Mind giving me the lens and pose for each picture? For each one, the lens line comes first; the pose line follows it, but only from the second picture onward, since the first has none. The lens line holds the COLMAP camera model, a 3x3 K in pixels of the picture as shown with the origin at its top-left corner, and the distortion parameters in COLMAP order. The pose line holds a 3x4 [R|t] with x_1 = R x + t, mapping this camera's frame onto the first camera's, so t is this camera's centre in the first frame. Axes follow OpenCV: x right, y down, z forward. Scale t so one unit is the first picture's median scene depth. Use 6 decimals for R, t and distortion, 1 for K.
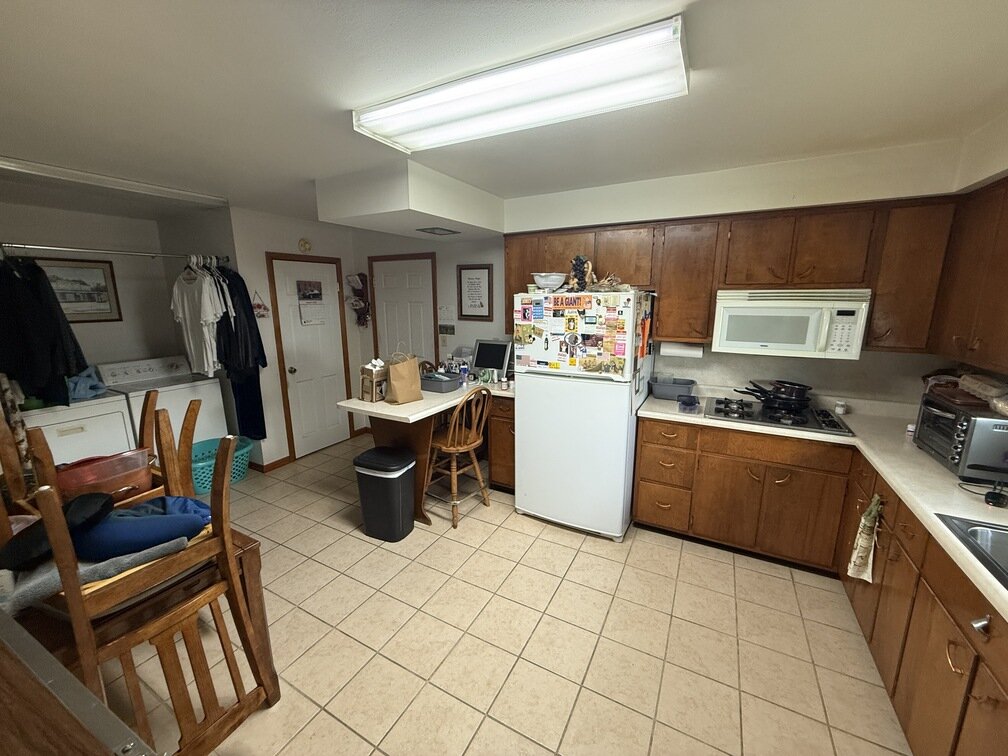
lens RADIAL K [[394.5, 0, 504.9], [0, 394.5, 378.0], [0, 0, 1]] dist [-0.010047, 0.001129]
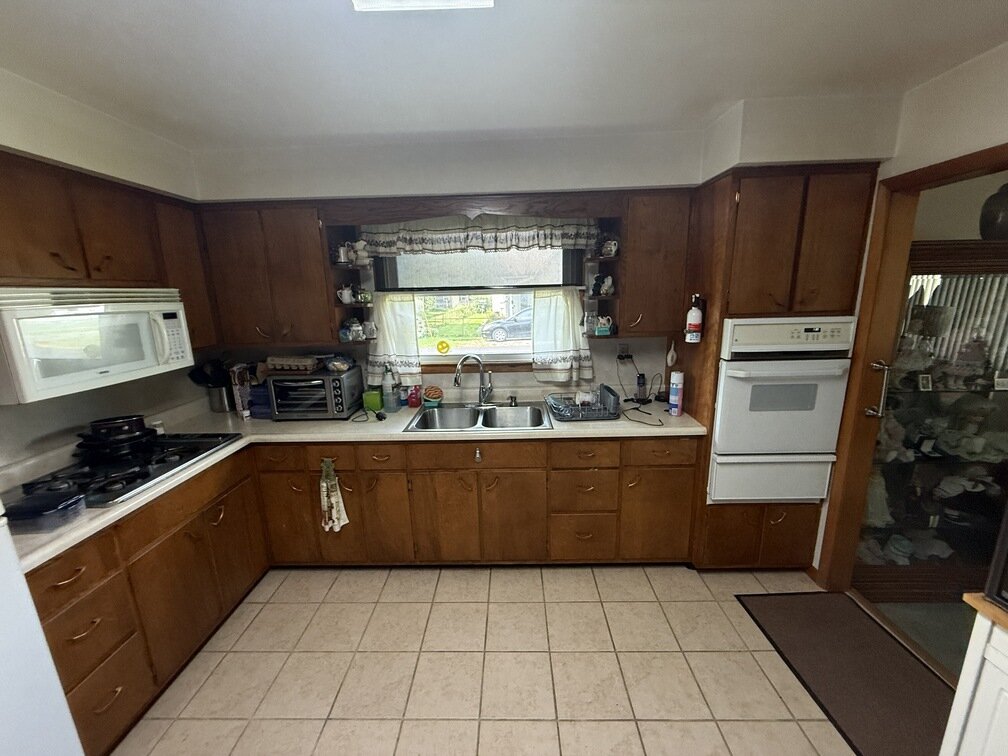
lens RADIAL K [[394.5, 0, 503.2], [0, 394.5, 376.4], [0, 0, 1]] dist [-0.010047, 0.001129]
pose [[-0.455813, -0.170720, 0.873550, -0.245329], [0.200431, 0.936539, 0.287614, -0.141051], [-0.867215, 0.306184, -0.392669, 0.737922]]
